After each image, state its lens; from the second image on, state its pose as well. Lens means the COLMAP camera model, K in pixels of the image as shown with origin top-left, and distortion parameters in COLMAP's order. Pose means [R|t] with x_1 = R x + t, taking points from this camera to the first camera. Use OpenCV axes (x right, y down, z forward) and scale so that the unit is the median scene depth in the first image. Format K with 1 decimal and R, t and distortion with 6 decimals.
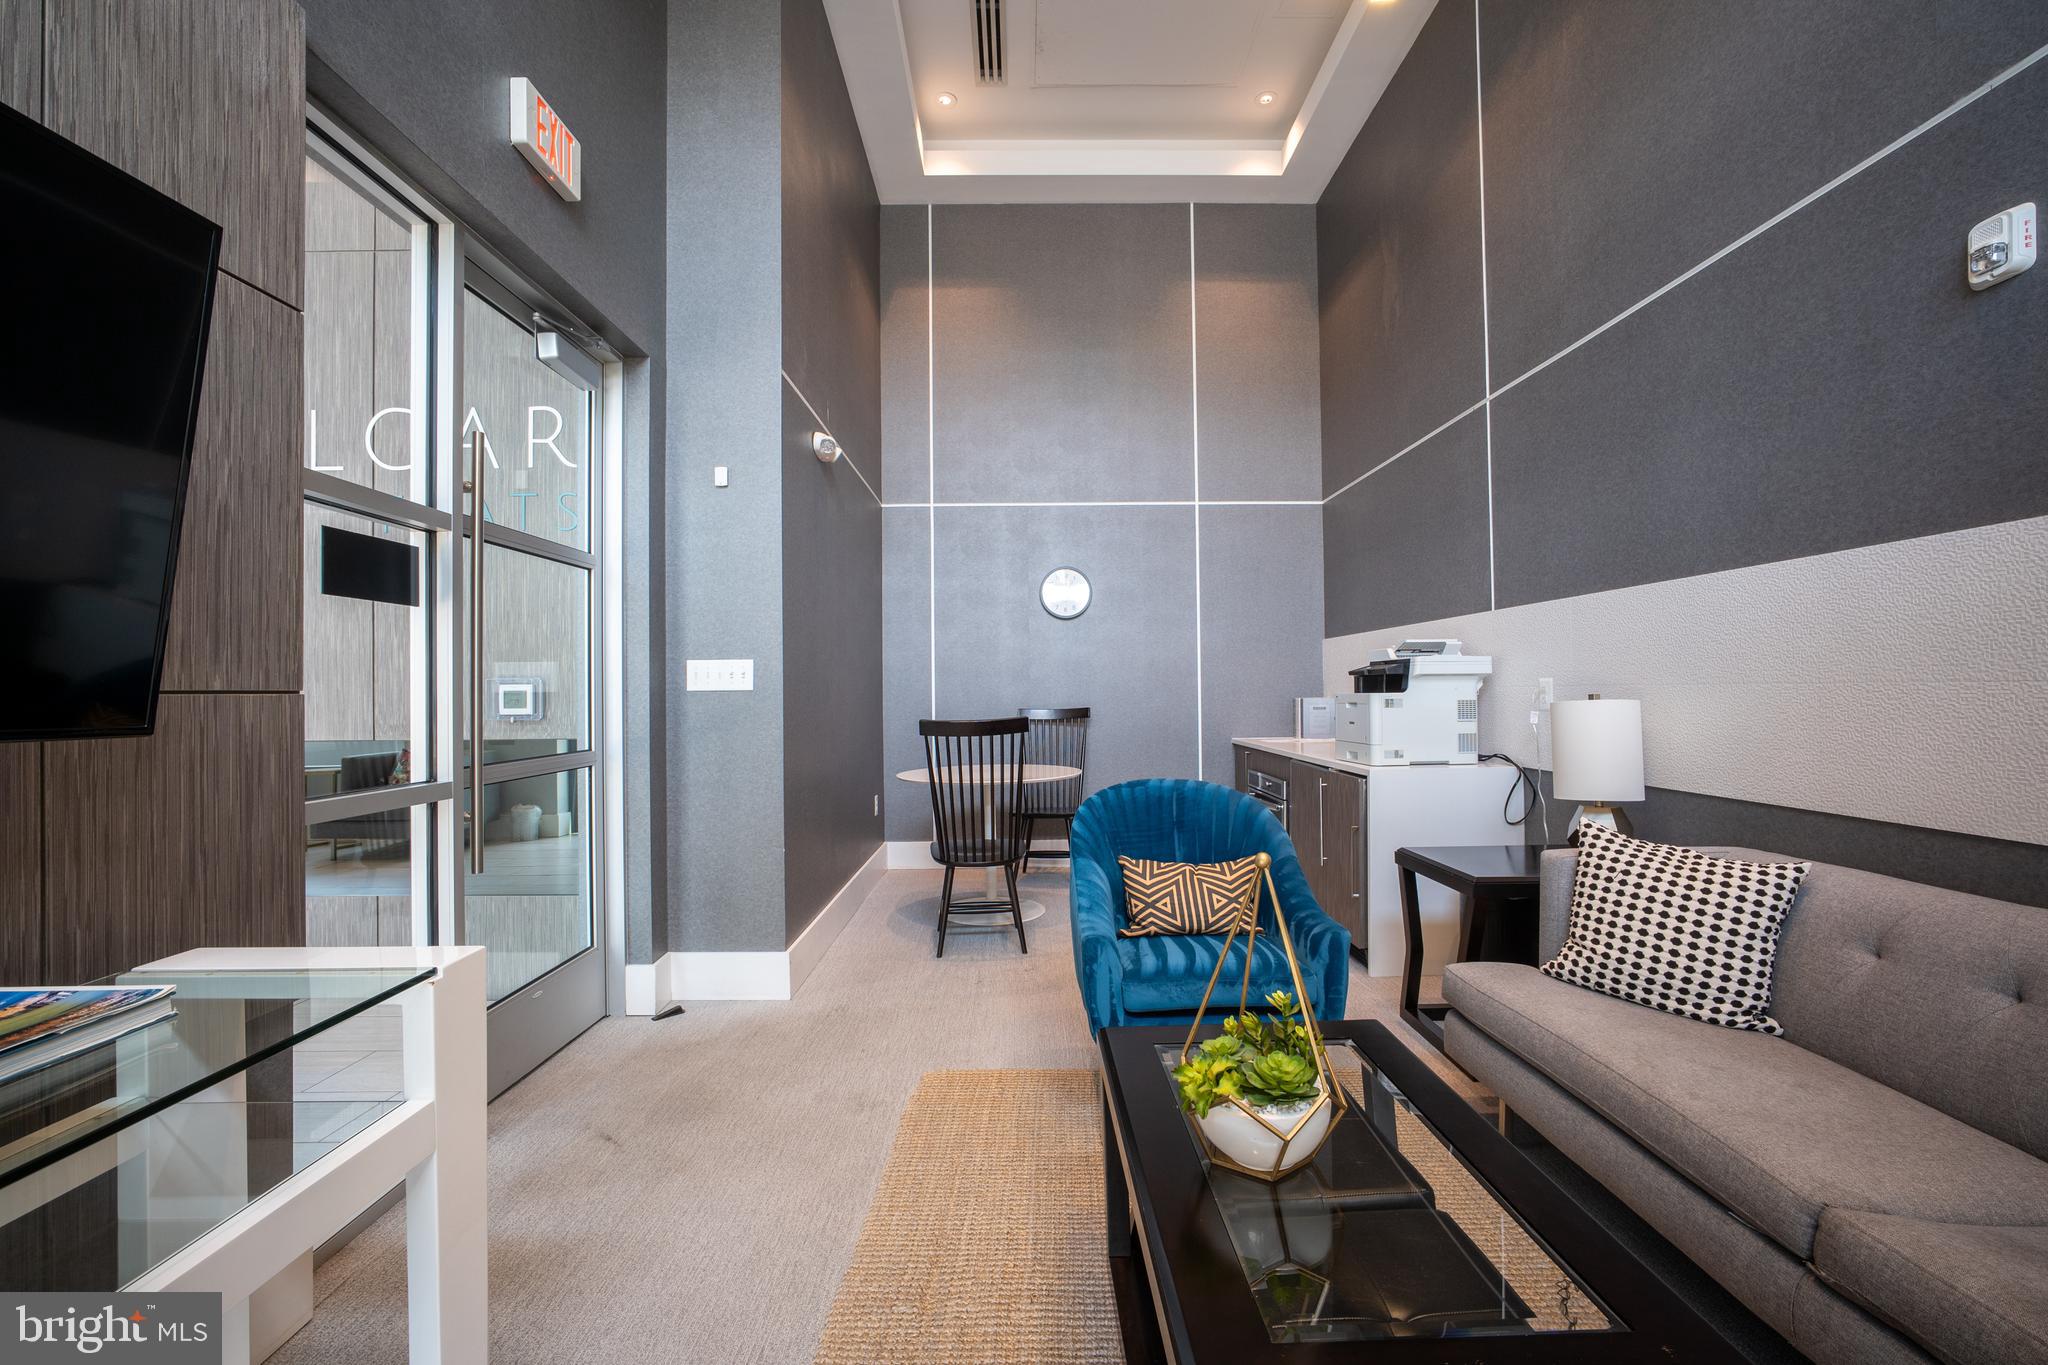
lens RADIAL K [[861.4, 0, 1024.0], [0, 861.4, 682.5], [0, 0, 1]] dist [-0.000955, -0.000050]
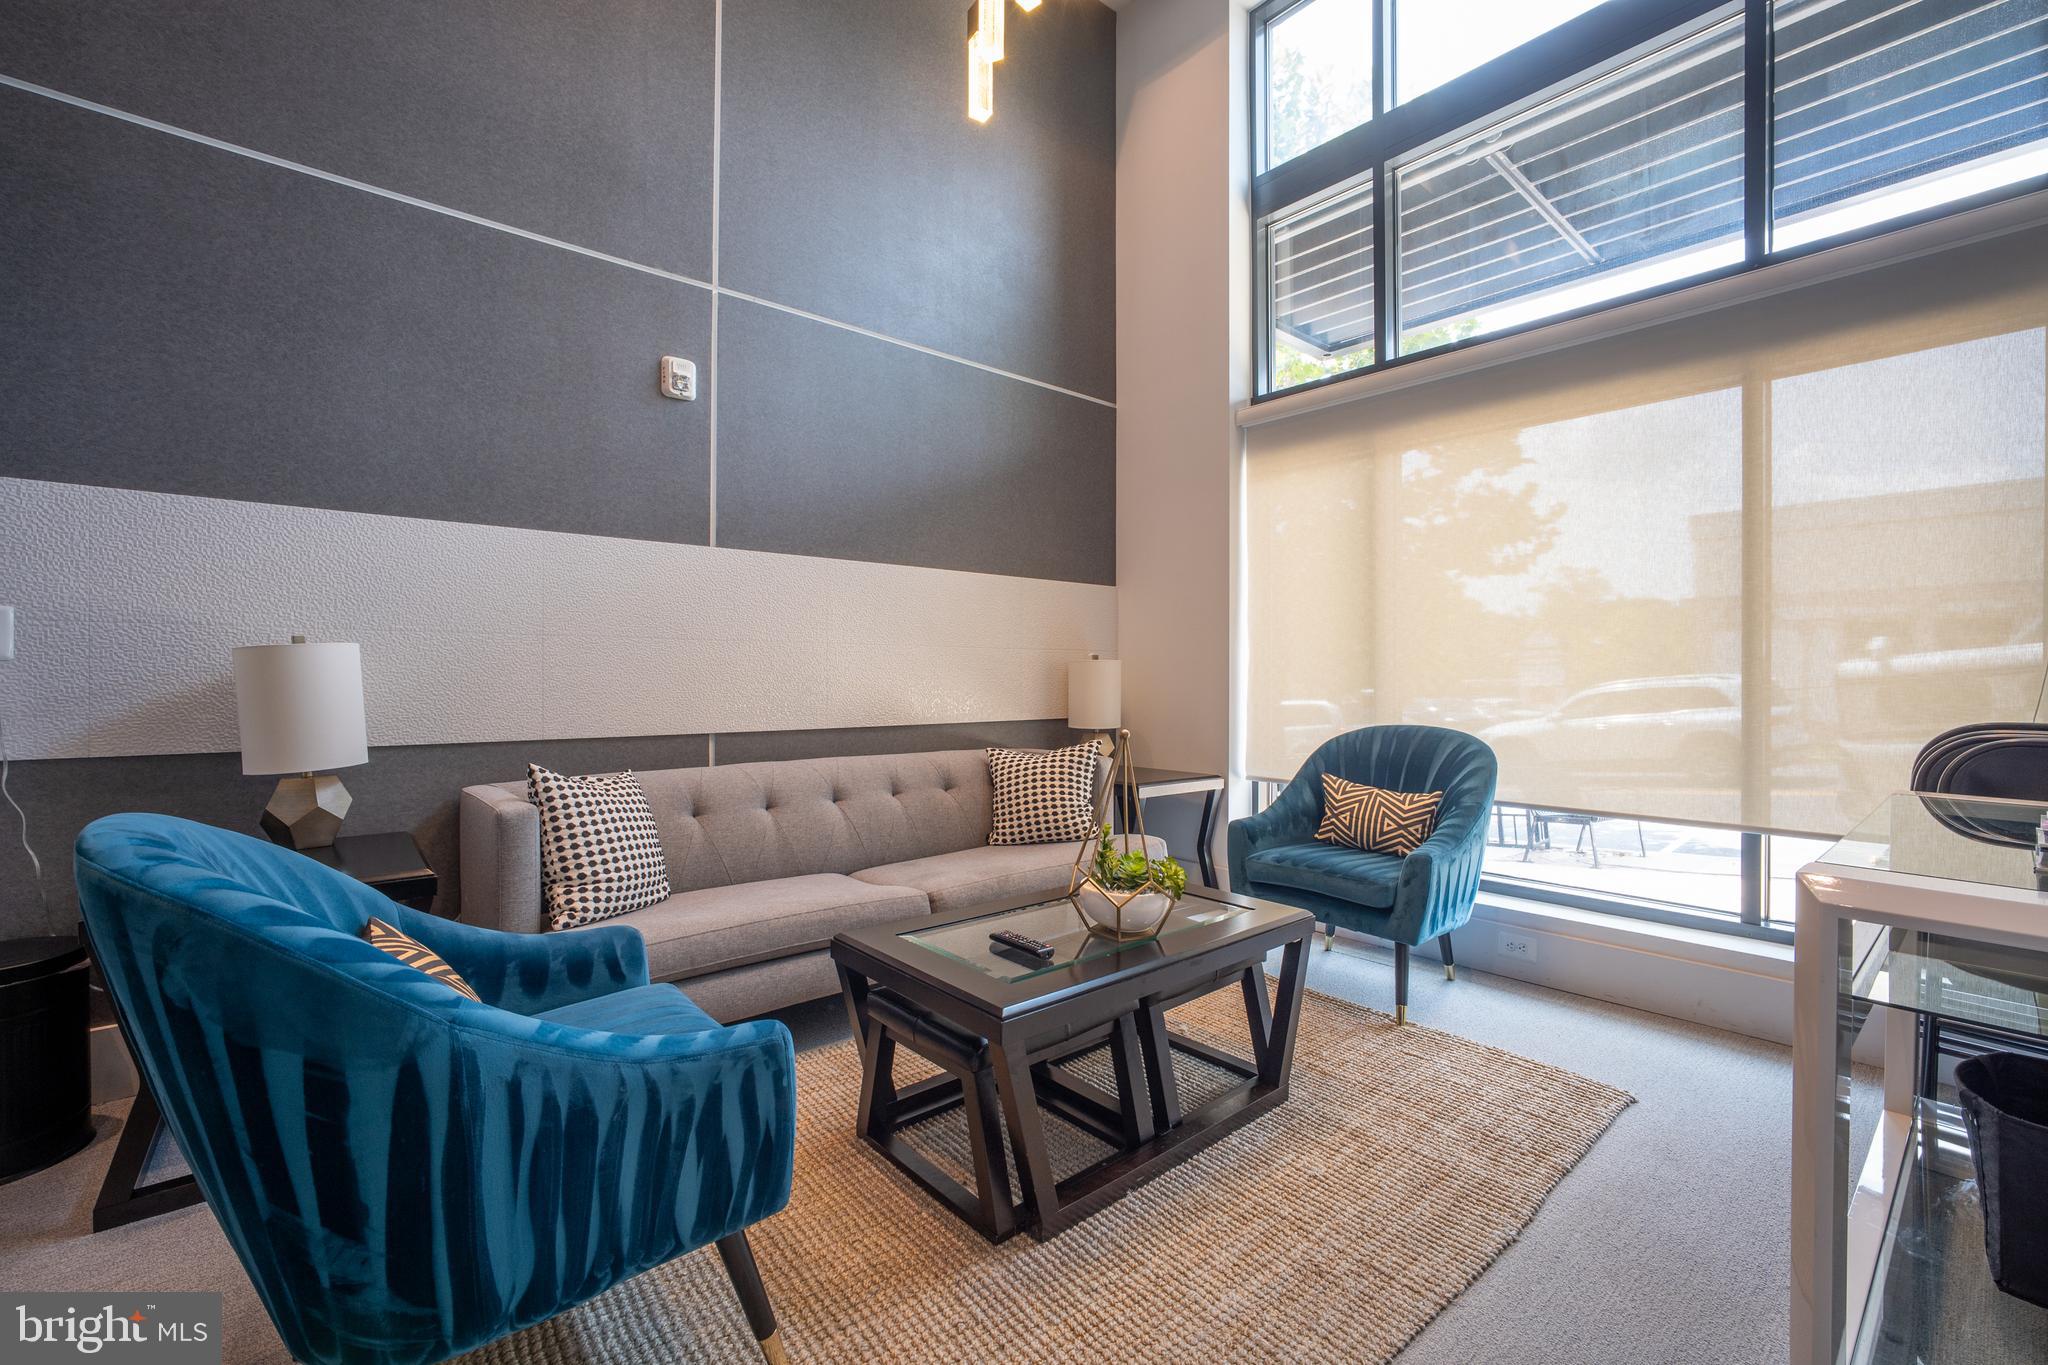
lens RADIAL K [[861.4, 0, 1024.0], [0, 861.4, 682.5], [0, 0, 1]] dist [-0.000955, -0.000050]
pose [[-0.643107, 0.011769, 0.765686, -0.460109], [-0.000738, 0.999872, -0.015988, 0.087924], [-0.765776, -0.010847, -0.643016, 1.268739]]
